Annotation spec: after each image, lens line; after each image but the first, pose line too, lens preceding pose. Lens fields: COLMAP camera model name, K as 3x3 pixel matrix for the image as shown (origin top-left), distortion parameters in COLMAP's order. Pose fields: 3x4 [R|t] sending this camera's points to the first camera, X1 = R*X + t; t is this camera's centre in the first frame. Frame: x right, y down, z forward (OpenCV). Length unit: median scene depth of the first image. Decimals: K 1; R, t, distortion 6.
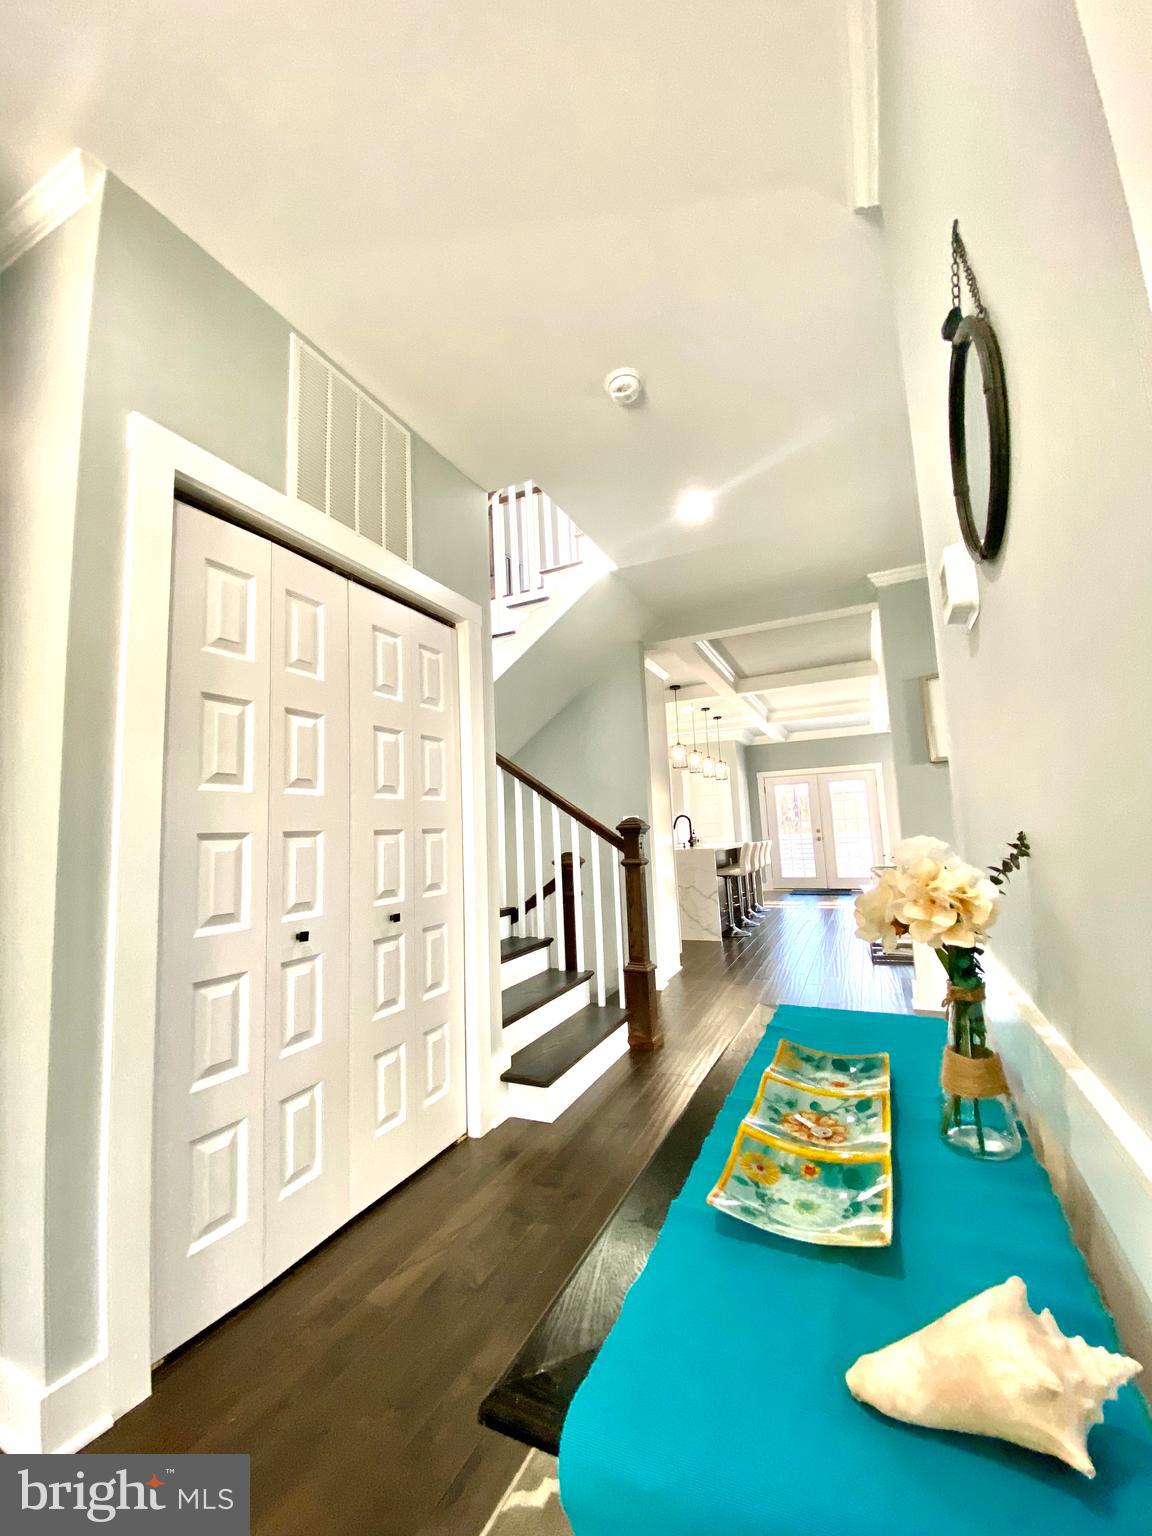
lens RADIAL K [[613.3, 0, 568.8], [0, 613.3, 763.4], [0, 0, 1]] dist [-0.002954, -0.004706]
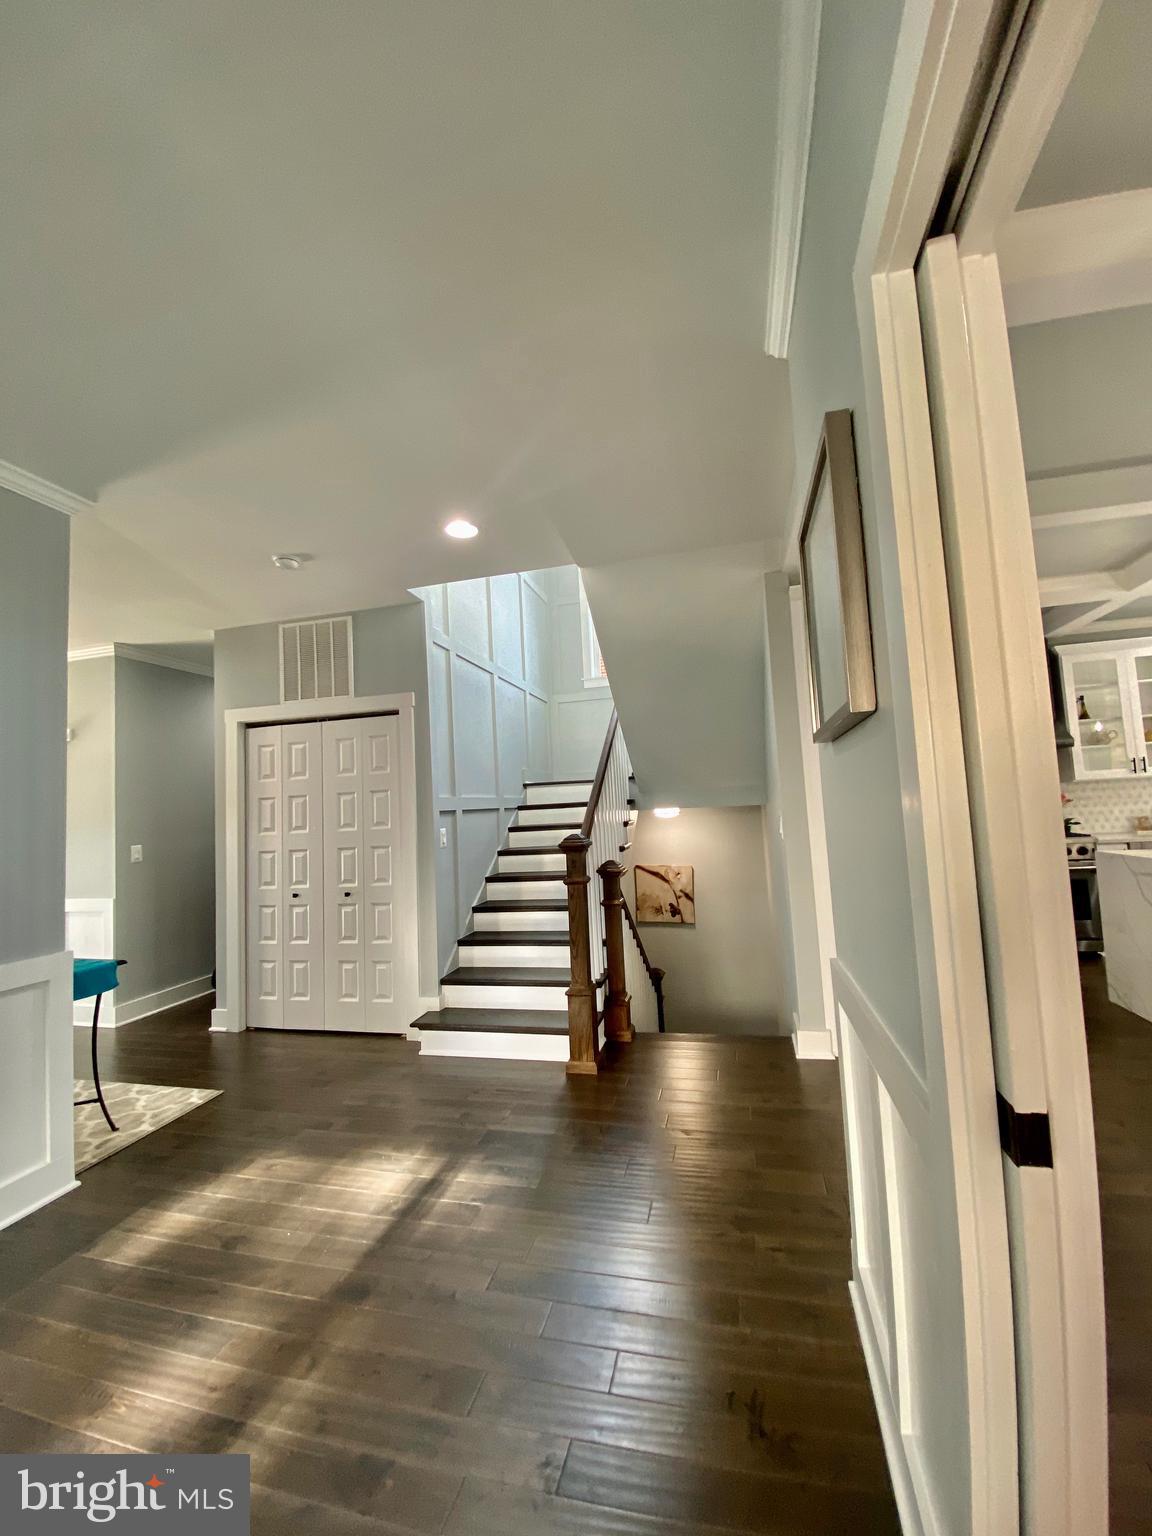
lens RADIAL K [[613.3, 0, 582.5], [0, 613.3, 761.8], [0, 0, 1]] dist [-0.002954, -0.004706]
pose [[0.196122, -0.039766, -0.979773, 1.546422], [0.159262, 0.987202, -0.008188, -0.018856], [0.967560, -0.154434, 0.199945, 1.240957]]
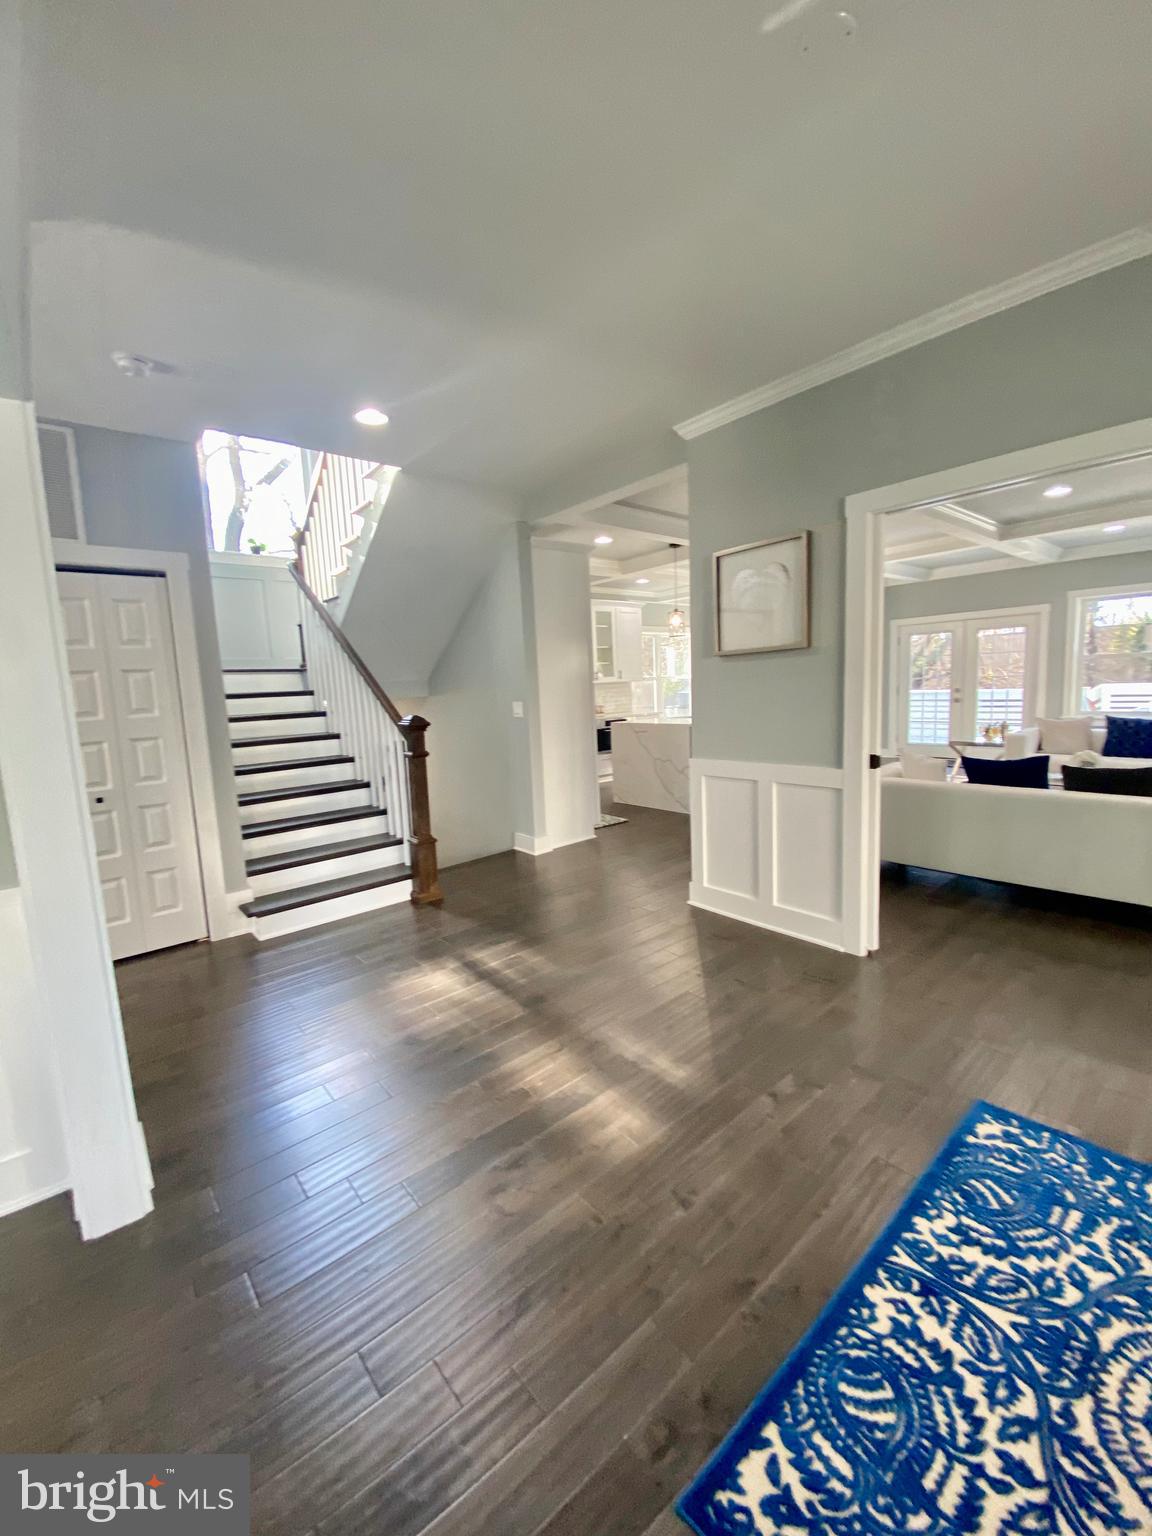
lens RADIAL K [[613.3, 0, 570.2], [0, 613.3, 760.1], [0, 0, 1]] dist [-0.002954, -0.004706]
pose [[0.910556, 0.053525, -0.409906, 1.232482], [0.053331, 0.968085, 0.244881, -0.133280], [0.409931, -0.244839, 0.878641, 0.154210]]
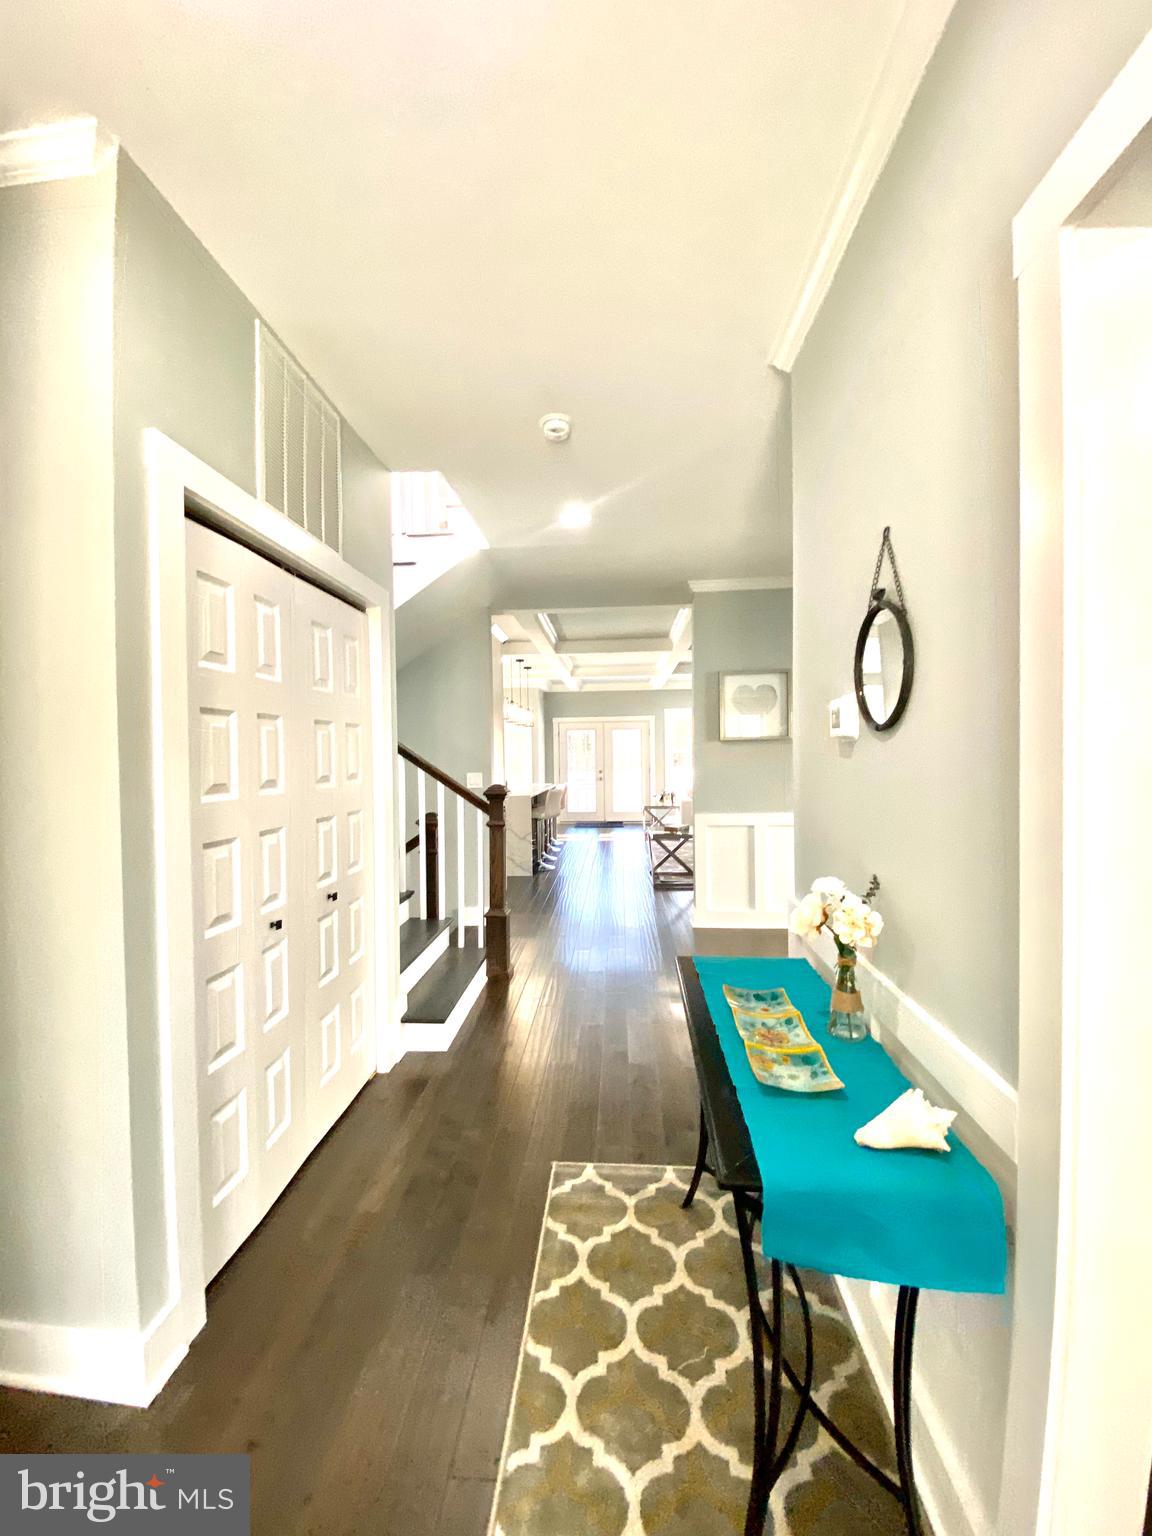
lens RADIAL K [[613.3, 0, 565.3], [0, 613.3, 760.8], [0, 0, 1]] dist [-0.002954, -0.004706]
pose [[0.935280, 0.022994, 0.353161, -0.256687], [-0.064143, 0.992374, 0.105258, -0.115853], [-0.348047, -0.121098, 0.929623, -0.119621]]
